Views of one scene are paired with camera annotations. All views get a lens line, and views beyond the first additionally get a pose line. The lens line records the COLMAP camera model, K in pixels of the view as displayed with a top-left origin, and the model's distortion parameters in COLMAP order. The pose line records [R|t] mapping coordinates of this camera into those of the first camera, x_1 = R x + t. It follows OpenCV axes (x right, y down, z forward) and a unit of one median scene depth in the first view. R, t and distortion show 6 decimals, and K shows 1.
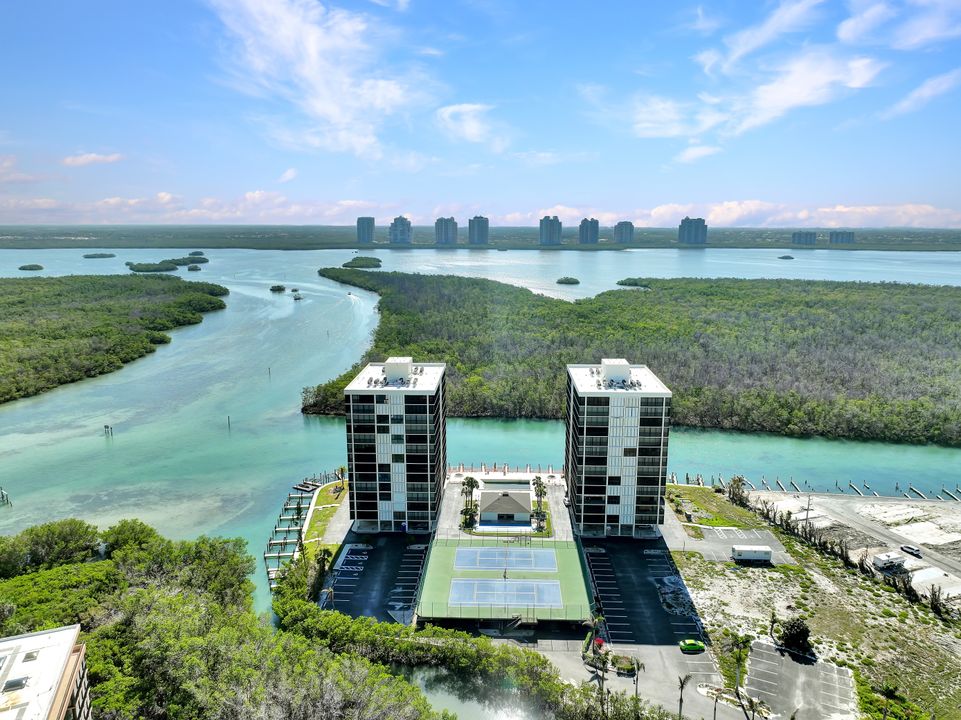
lens RADIAL K [[677.5, 0, 480.5], [0, 677.5, 360.0], [0, 0, 1]] dist [-0.006872, 0.028969]
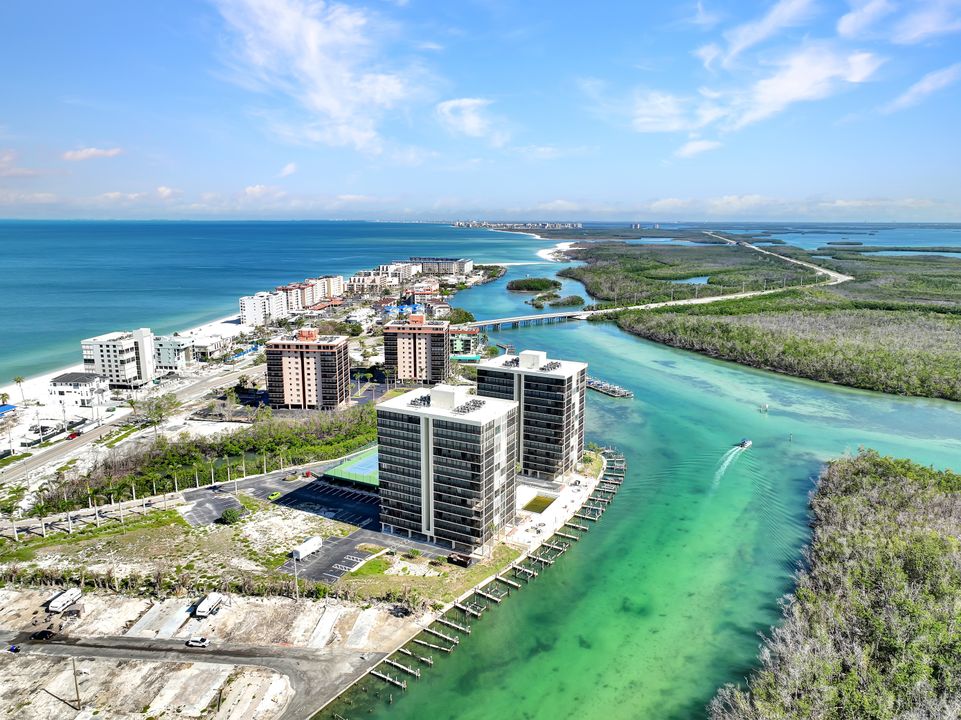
lens RADIAL K [[677.5, 0, 480.5], [0, 677.5, 360.0], [0, 0, 1]] dist [-0.006872, 0.028969]
pose [[-0.437681, 0.183650, -0.880175, 1.148847], [-0.185379, 0.939454, 0.288201, -0.367714], [0.879812, 0.289306, -0.377137, 1.510403]]
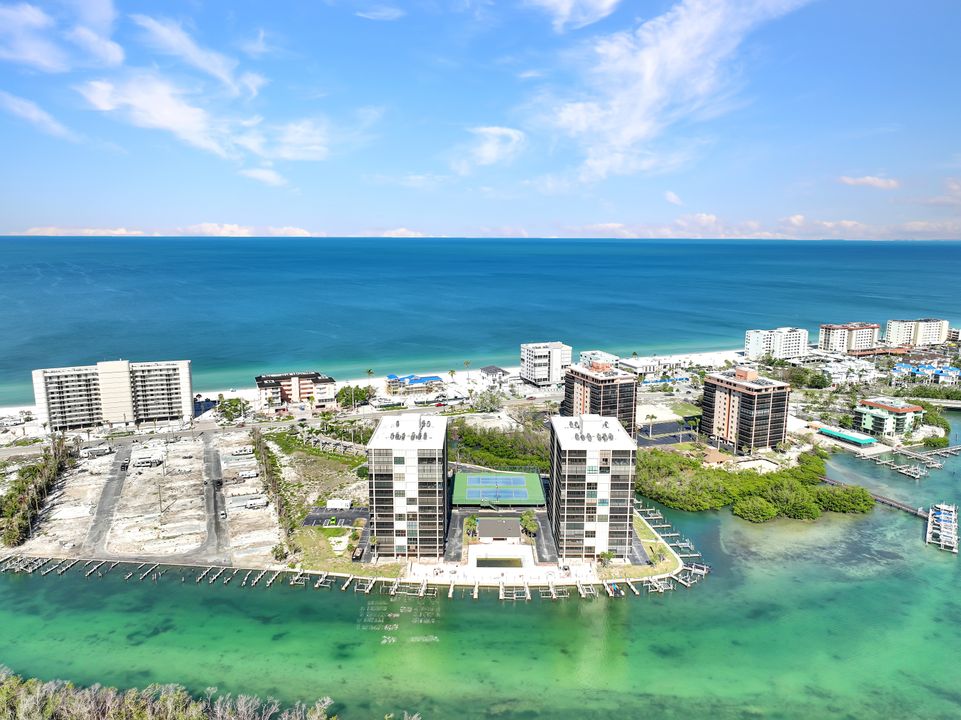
lens RADIAL K [[677.2, 0, 483.6], [0, 677.2, 347.2], [0, 0, 1]] dist [-0.012904, -0.002168]
pose [[-0.999310, 0.000724, -0.037137, 0.120607], [-0.012718, 0.932717, 0.360385, -0.582230], [0.034899, 0.360609, -0.932064, 2.210839]]
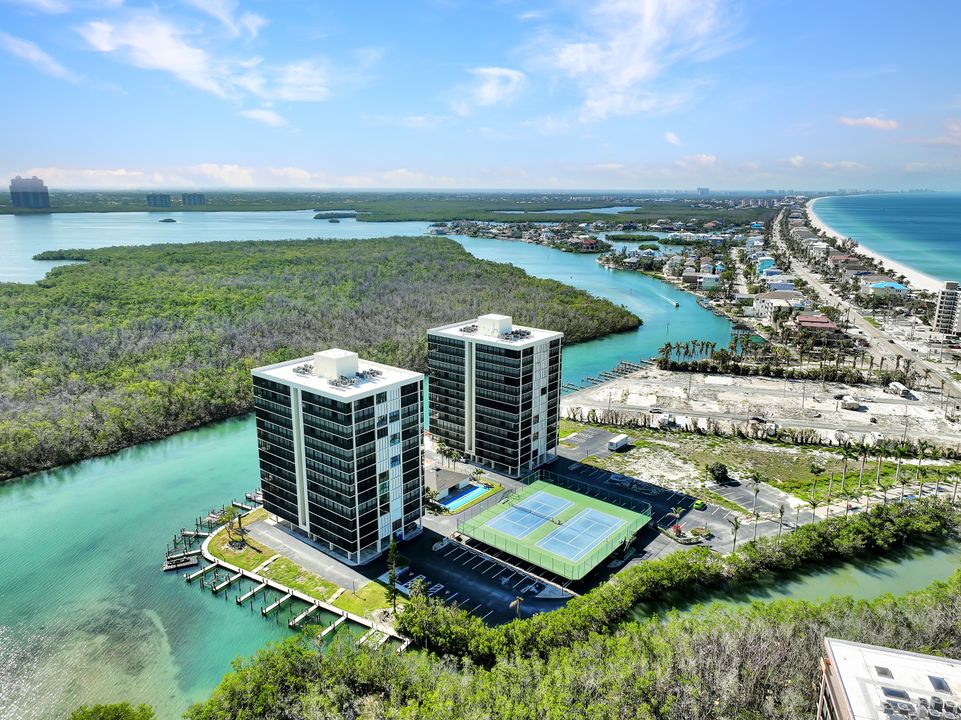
lens RADIAL K [[677.5, 0, 480.5], [0, 677.5, 360.0], [0, 0, 1]] dist [-0.006872, 0.028969]
pose [[0.600926, -0.196742, 0.774713, -0.708245], [0.155269, 0.979504, 0.128311, -0.076571], [-0.784079, 0.043184, 0.619157, 0.372750]]
